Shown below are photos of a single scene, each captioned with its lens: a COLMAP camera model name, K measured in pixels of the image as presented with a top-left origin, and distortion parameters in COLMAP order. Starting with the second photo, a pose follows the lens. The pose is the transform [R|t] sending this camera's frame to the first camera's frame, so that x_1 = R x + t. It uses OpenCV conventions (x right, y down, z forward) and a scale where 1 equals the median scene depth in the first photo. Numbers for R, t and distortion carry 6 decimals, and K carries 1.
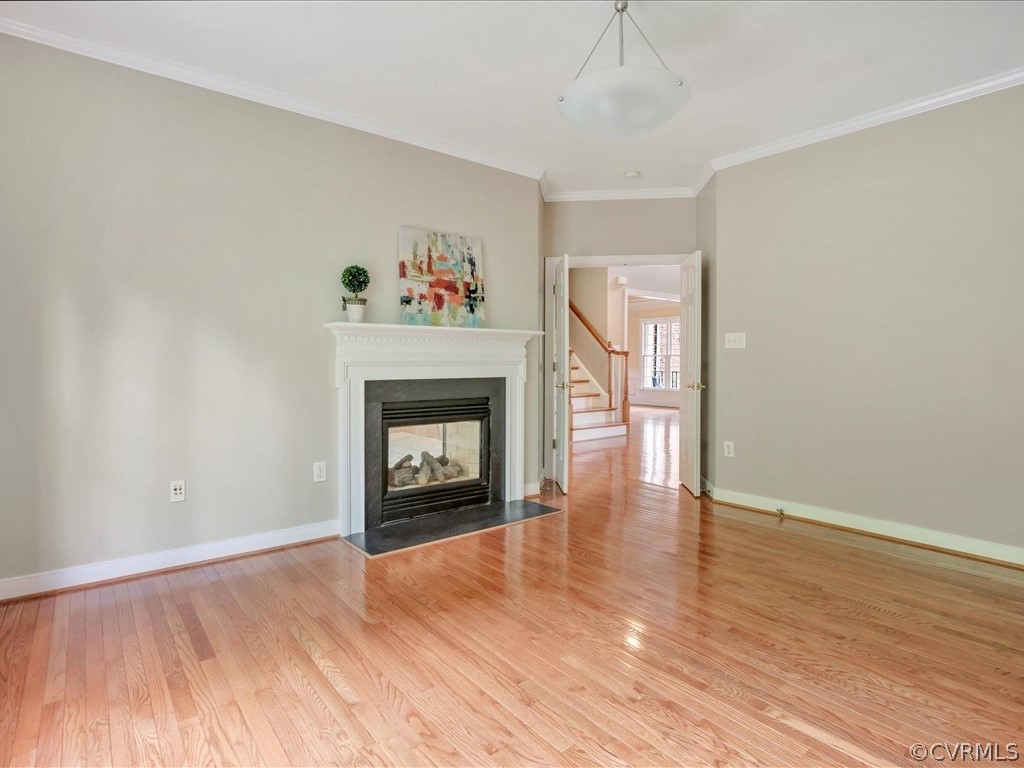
lens RADIAL K [[545.6, 0, 509.8], [0, 545.6, 375.9], [0, 0, 1]] dist [-0.002382, -0.001000]
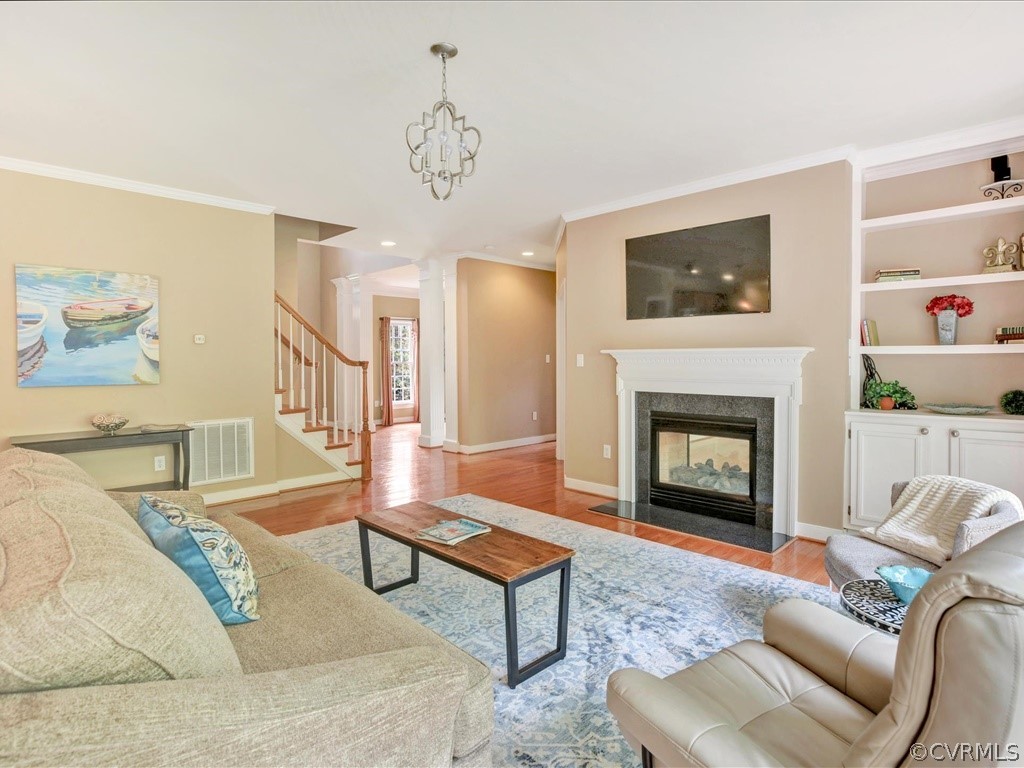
lens RADIAL K [[545.6, 0, 509.8], [0, 545.6, 375.9], [0, 0, 1]] dist [-0.002382, -0.001000]
pose [[0.124563, 0.043378, -0.991263, 0.949981], [-0.007455, 0.999057, 0.042783, -0.078825], [0.992184, 0.002061, 0.124769, 0.493986]]
